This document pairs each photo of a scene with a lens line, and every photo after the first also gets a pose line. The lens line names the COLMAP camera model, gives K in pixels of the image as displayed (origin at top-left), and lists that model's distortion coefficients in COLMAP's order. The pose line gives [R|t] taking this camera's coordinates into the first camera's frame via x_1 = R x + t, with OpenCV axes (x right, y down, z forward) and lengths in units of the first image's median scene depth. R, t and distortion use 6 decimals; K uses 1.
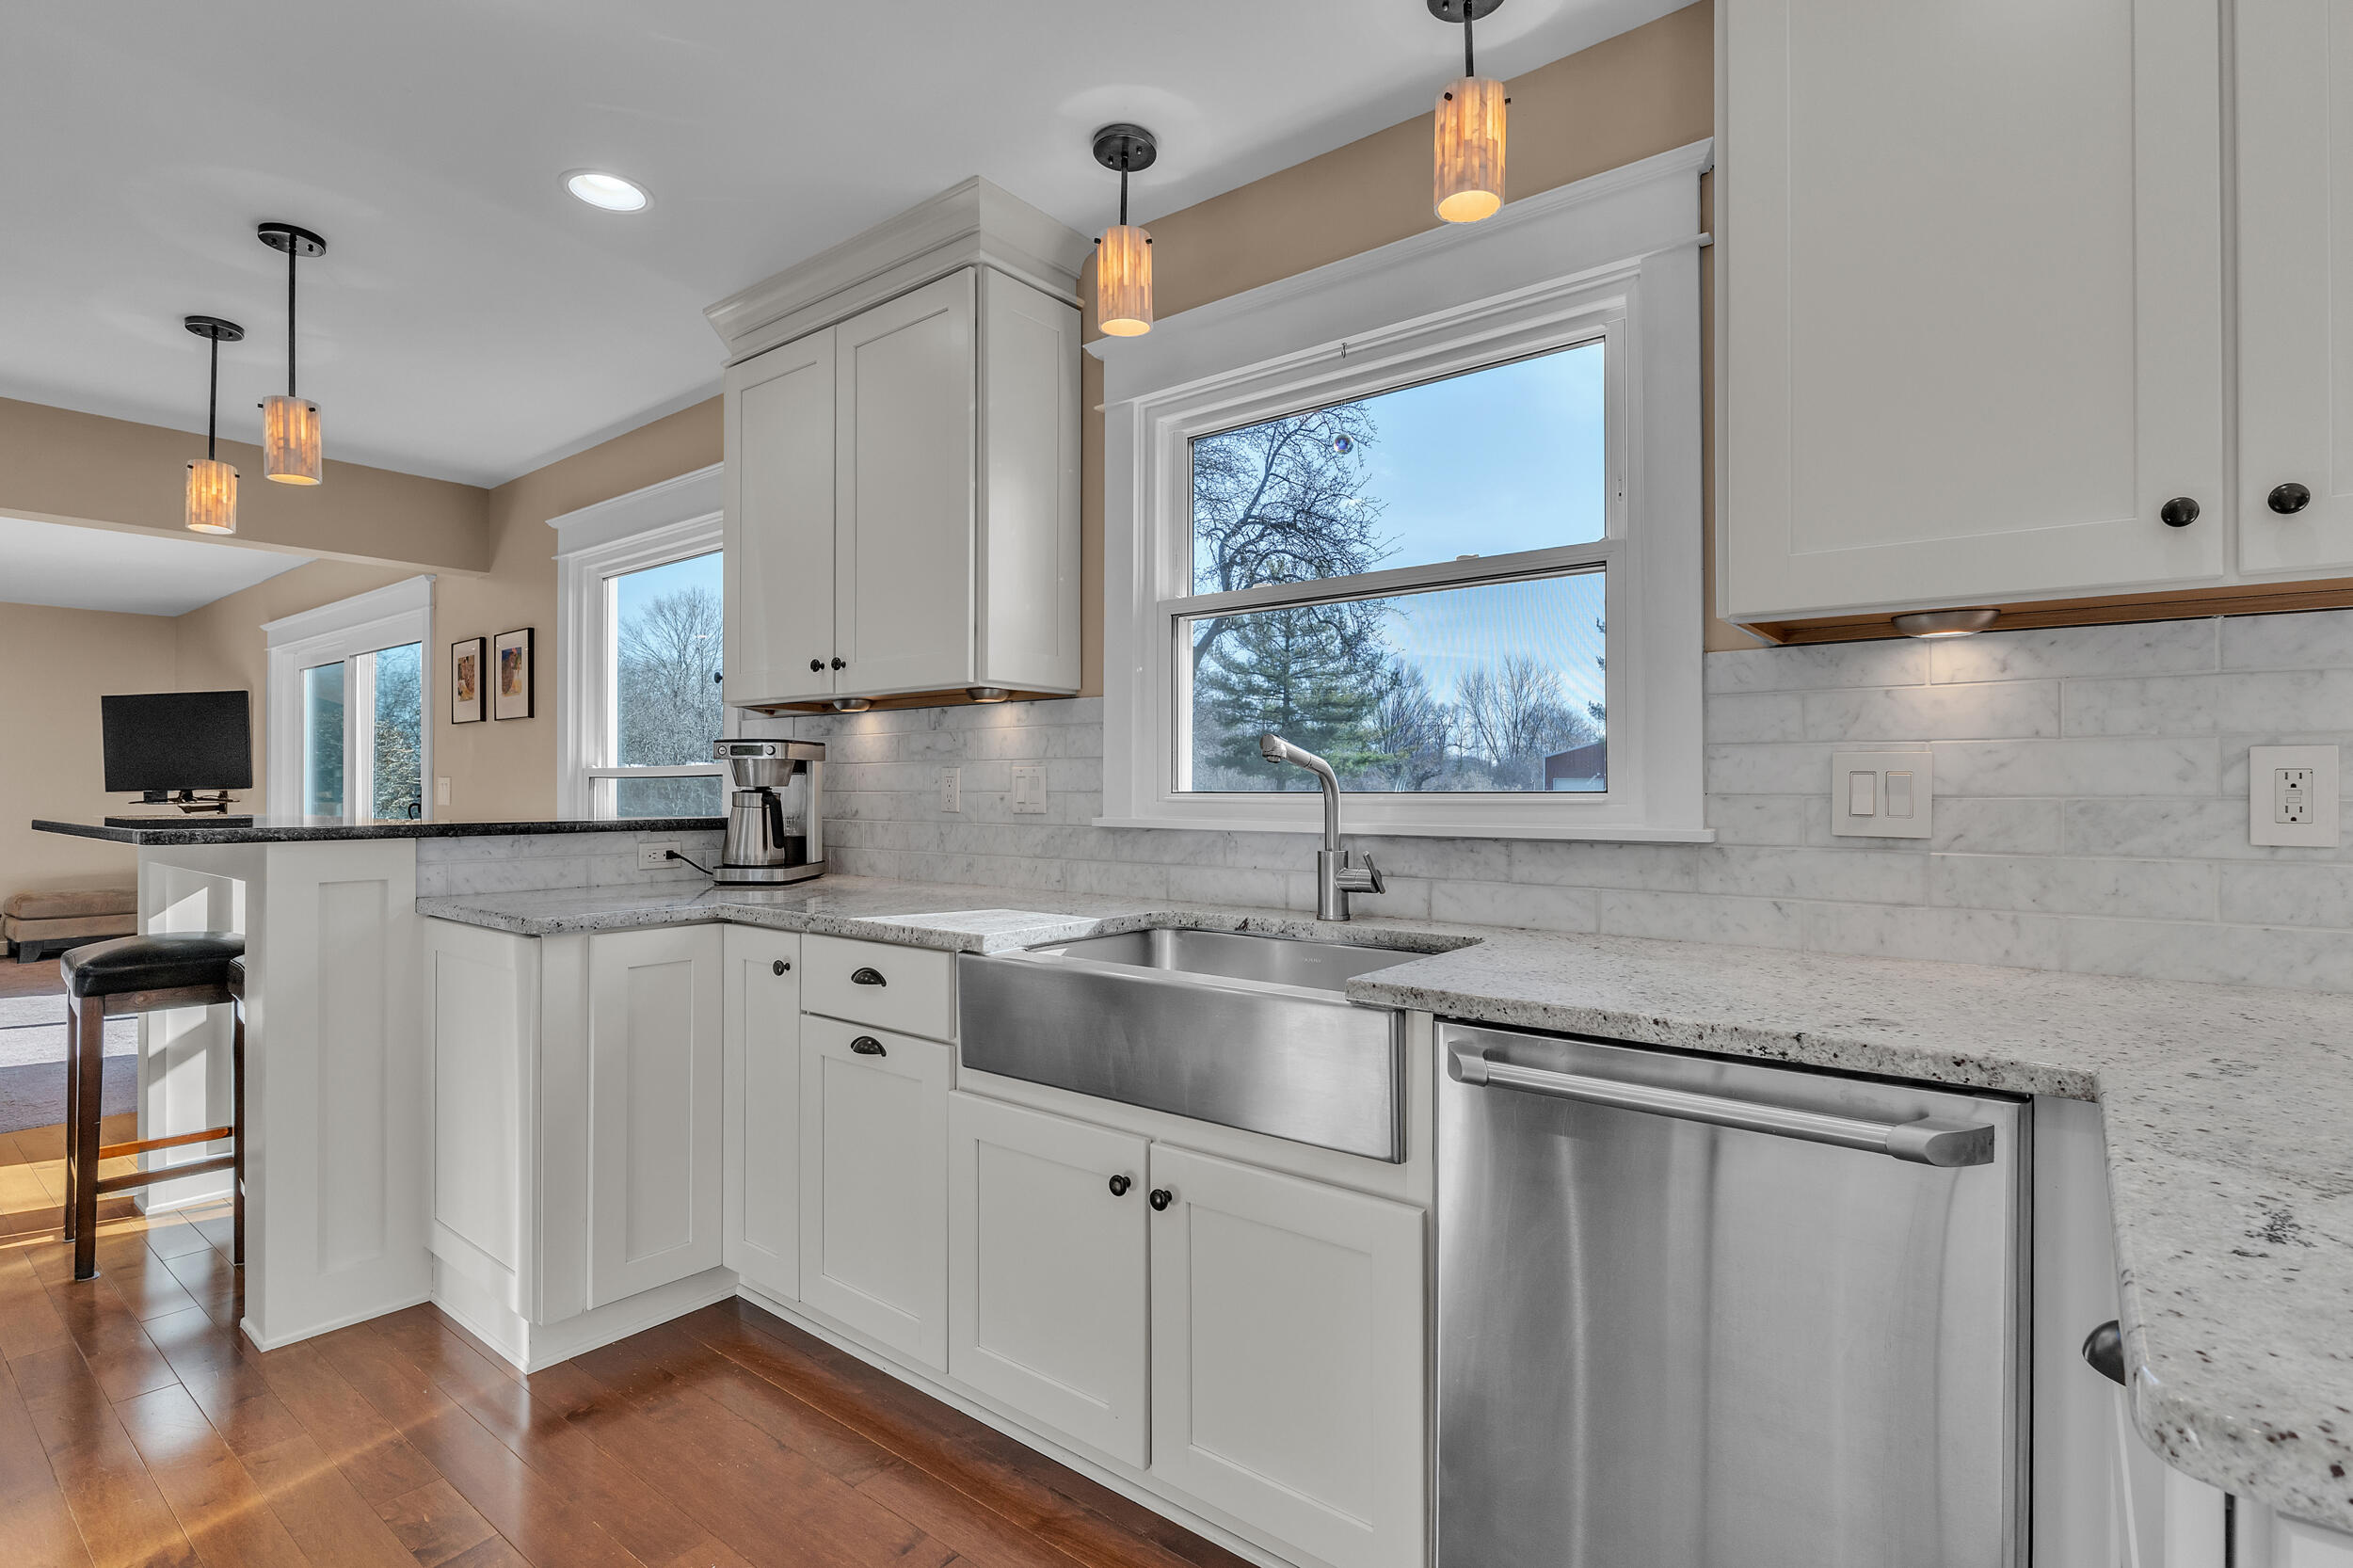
lens RADIAL K [[1121.8, 0, 1181.0], [0, 1121.8, 783.5], [0, 0, 1]] dist [-0.007129, -0.000990]
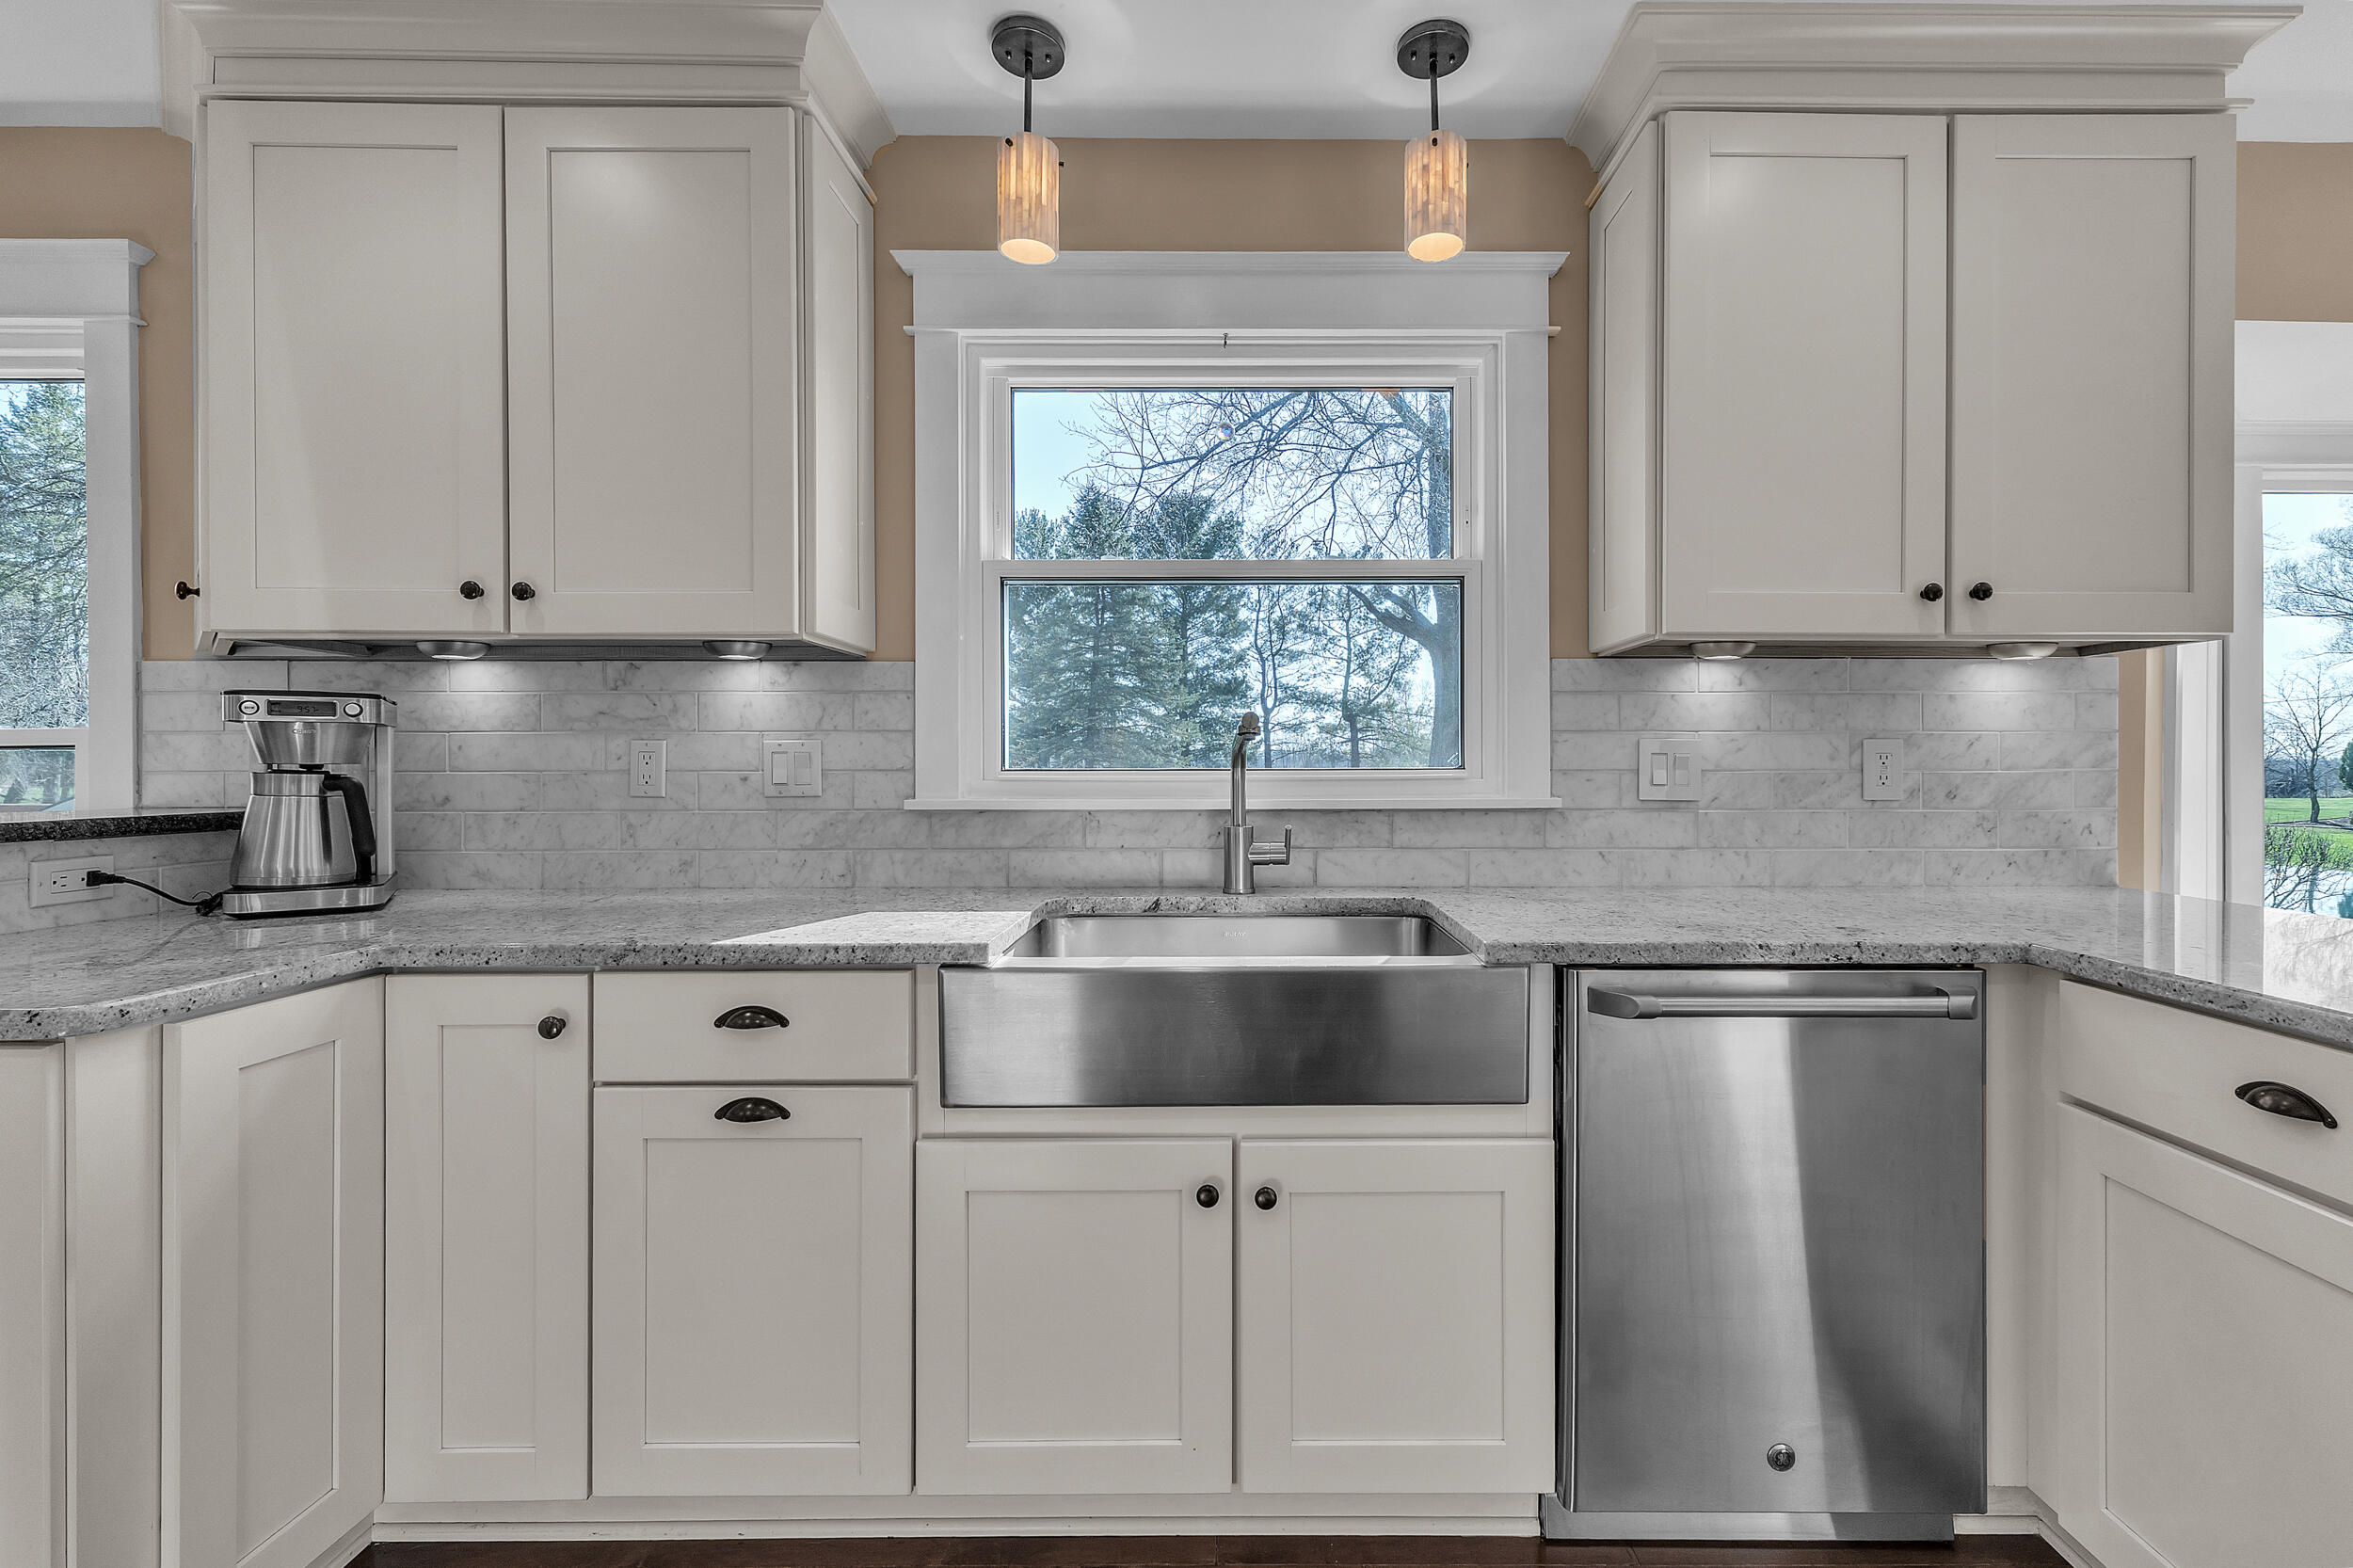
lens RADIAL K [[1019.3, 0, 1244.1], [0, 1019.3, 772.5], [0, 0, 1]] dist [0.003025, 0.000457]
pose [[0.781717, -0.005515, 0.623609, -0.372323], [-0.001500, 0.999941, 0.010723, 0.000356], [-0.623631, -0.009318, 0.781663, 0.220125]]
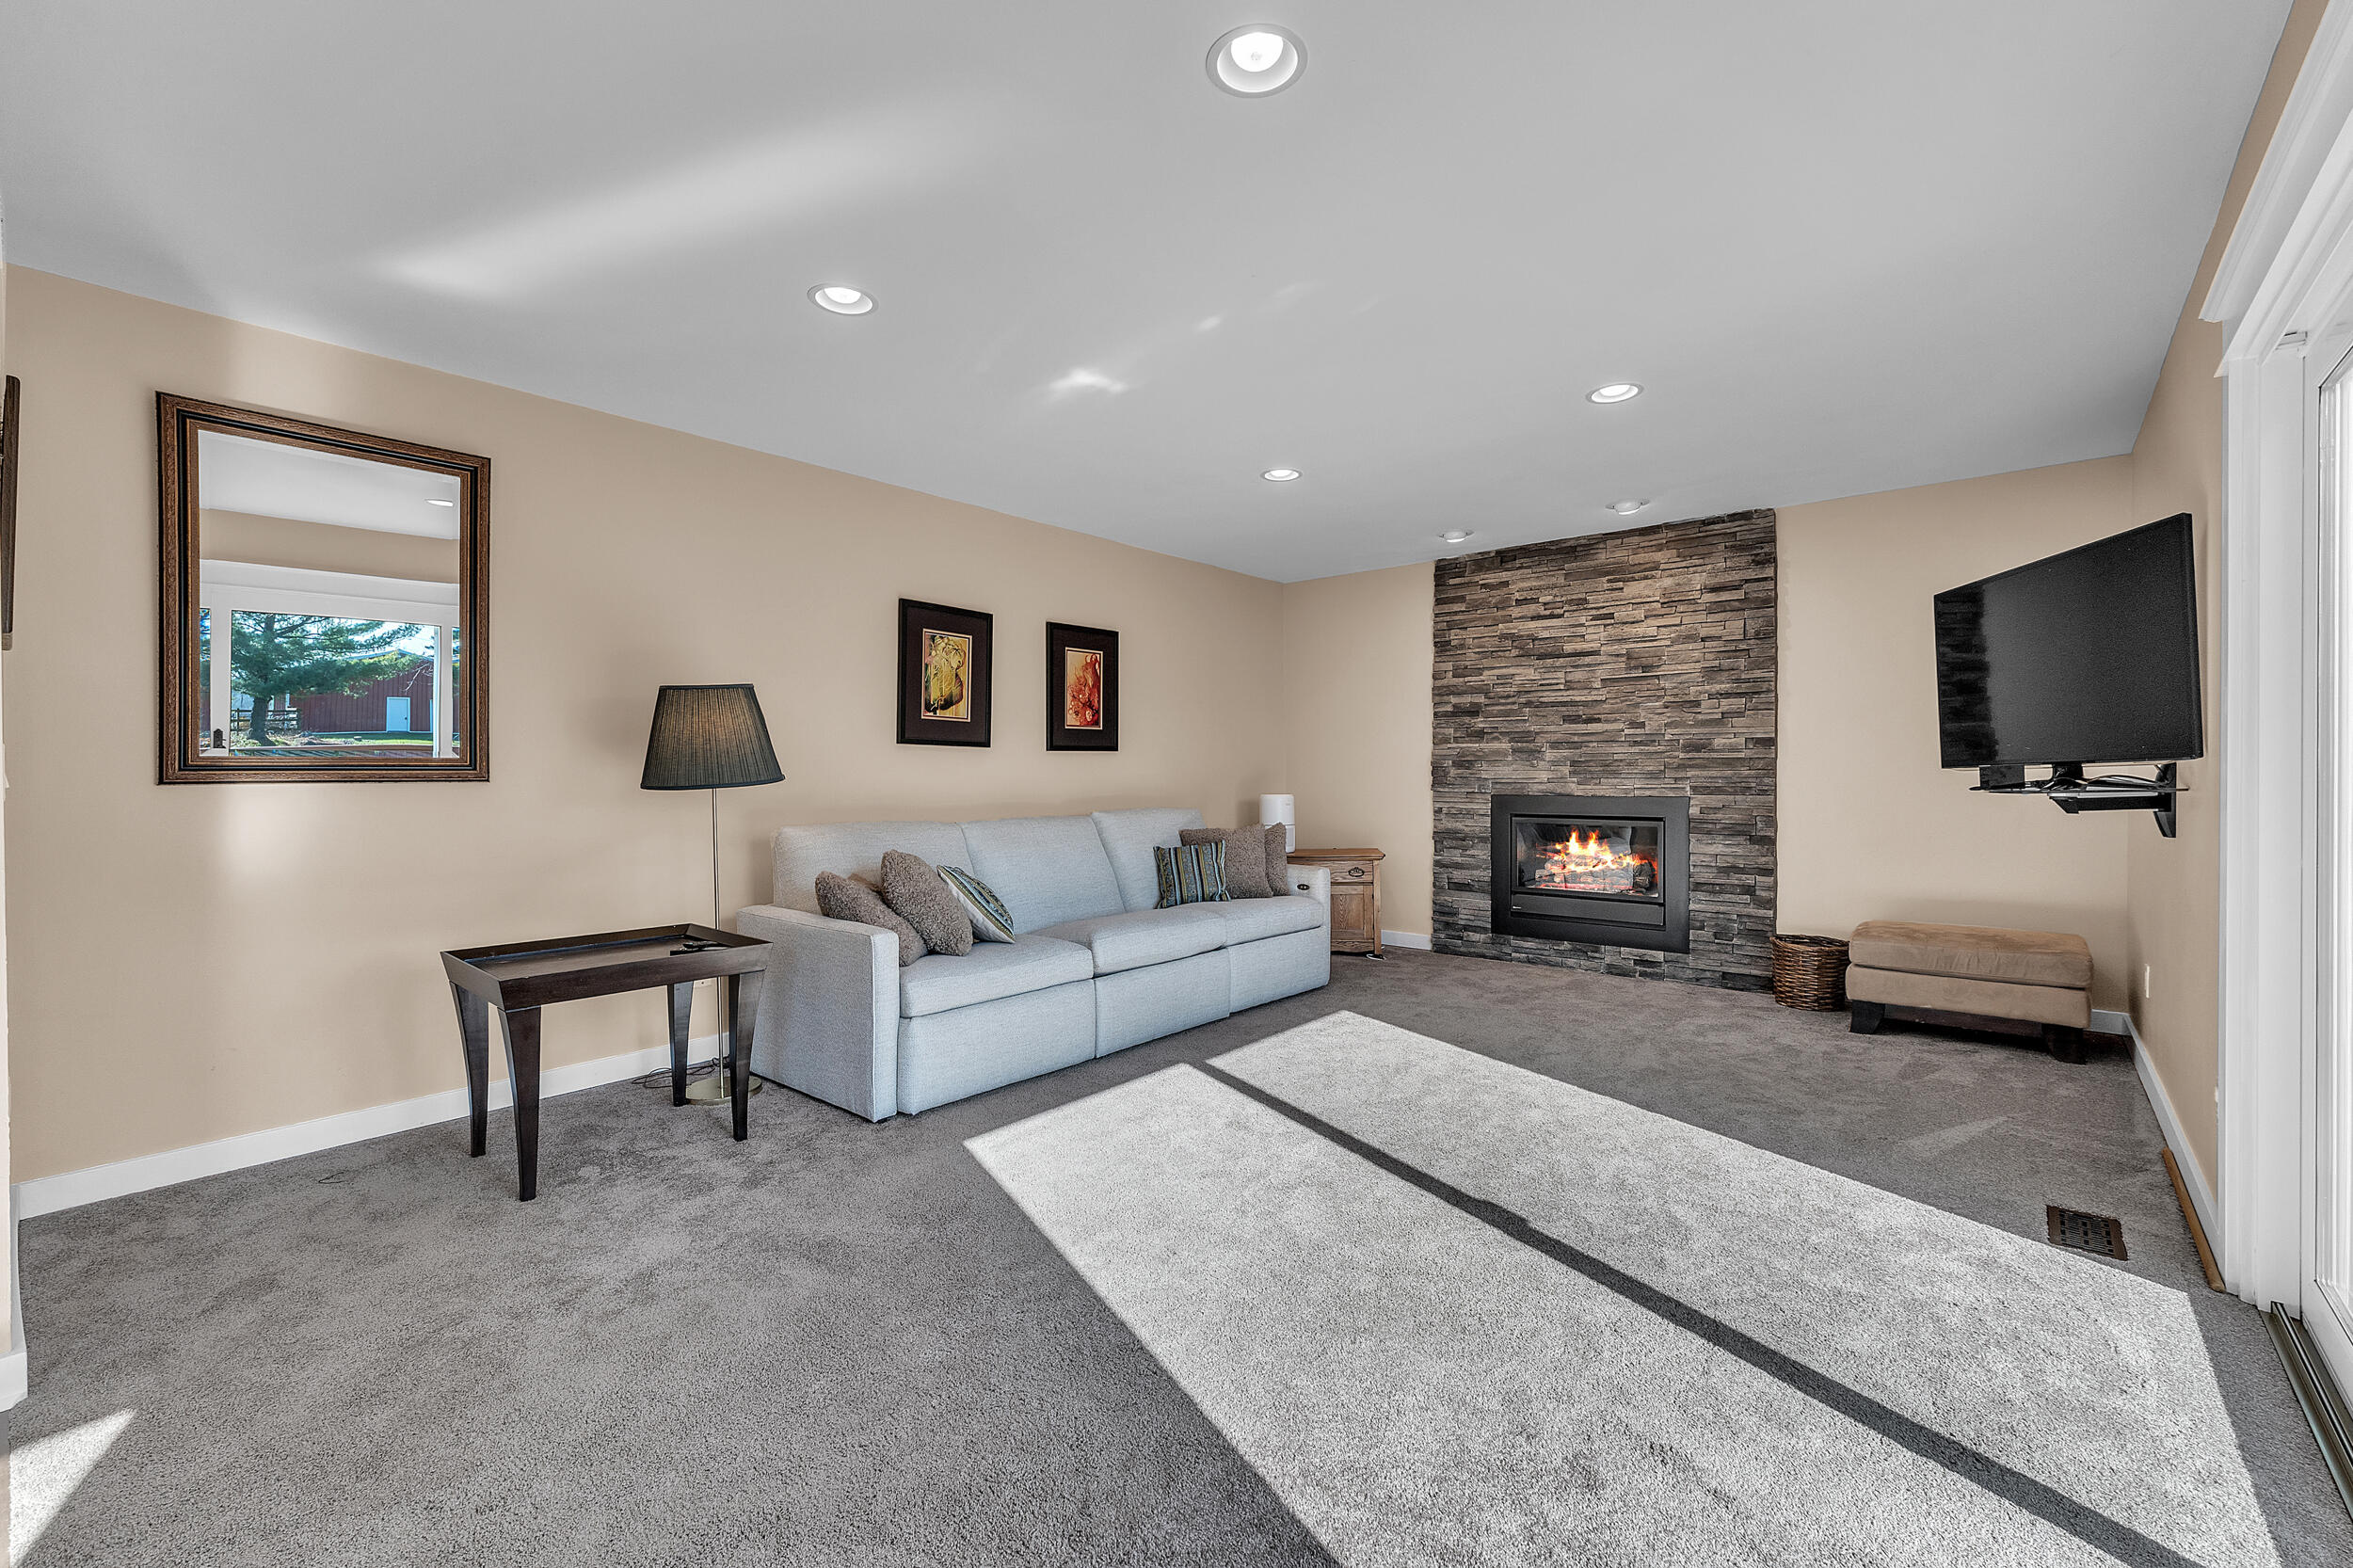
lens RADIAL K [[966.8, 0, 1176.5], [0, 966.8, 784.0], [0, 0, 1]] dist [-0.001859, -0.000378]
pose [[-0.053661, 0.012679, -0.998479, -1.320363], [0.007868, 0.999894, 0.012274, 0.017955], [0.998528, -0.007198, -0.053755, 1.825795]]
